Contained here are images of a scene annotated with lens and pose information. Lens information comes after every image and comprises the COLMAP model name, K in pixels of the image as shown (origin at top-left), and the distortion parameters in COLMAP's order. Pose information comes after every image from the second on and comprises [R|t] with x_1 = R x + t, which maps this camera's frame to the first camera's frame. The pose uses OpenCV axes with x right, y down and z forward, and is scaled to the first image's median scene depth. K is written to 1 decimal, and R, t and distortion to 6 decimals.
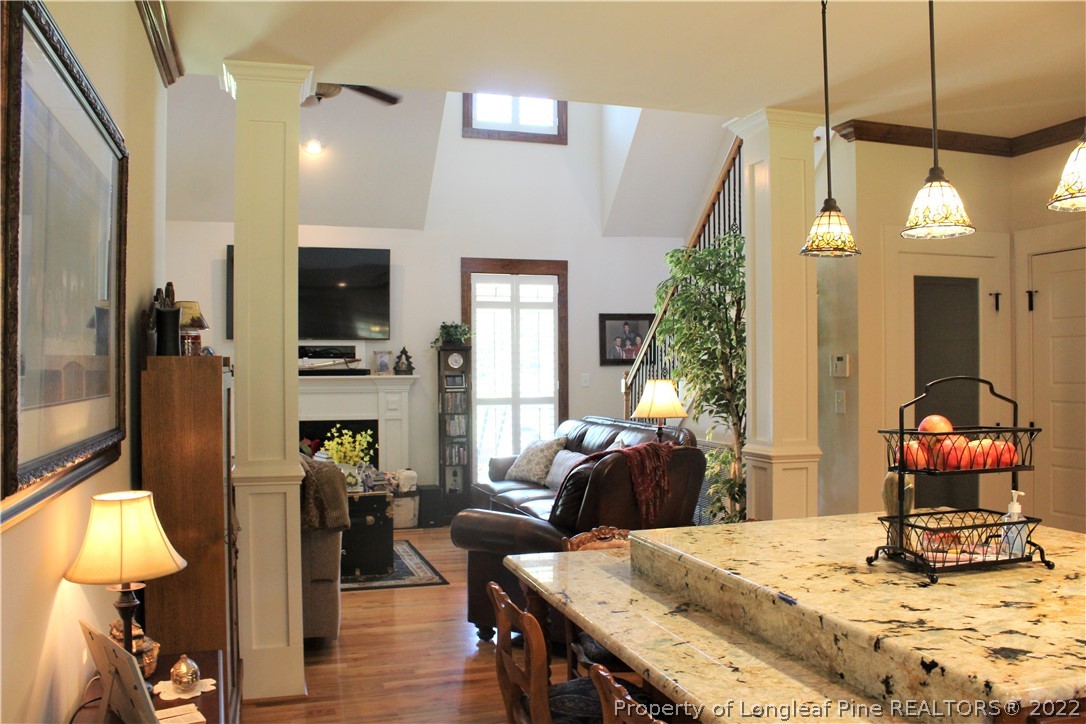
lens RADIAL K [[904.5, 0, 540.2], [0, 904.5, 364.2], [0, 0, 1]] dist [-0.162060, 0.139516]
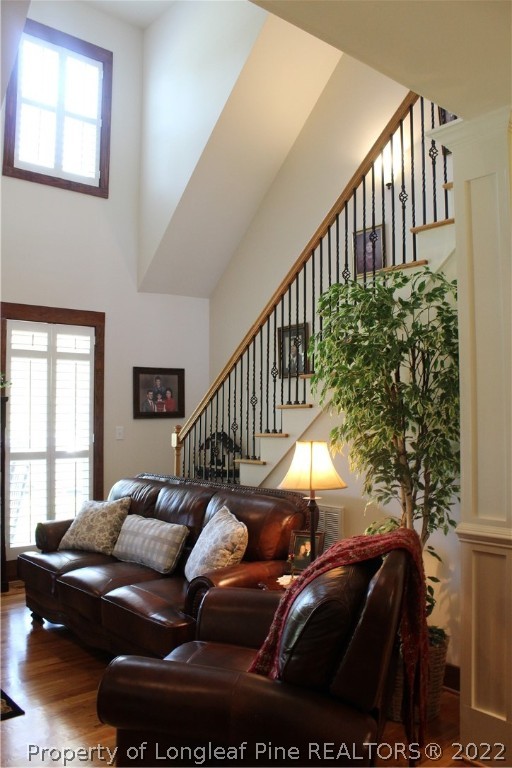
lens RADIAL K [[639.6, 0, 258.6], [0, 639.6, 384.4], [0, 0, 1]] dist [-0.162060, 0.139516]
pose [[0.922056, 0.022037, 0.386429, -0.082824], [-0.004261, 0.998895, -0.046797, -0.003973], [-0.387033, 0.041503, 0.921131, 0.299630]]
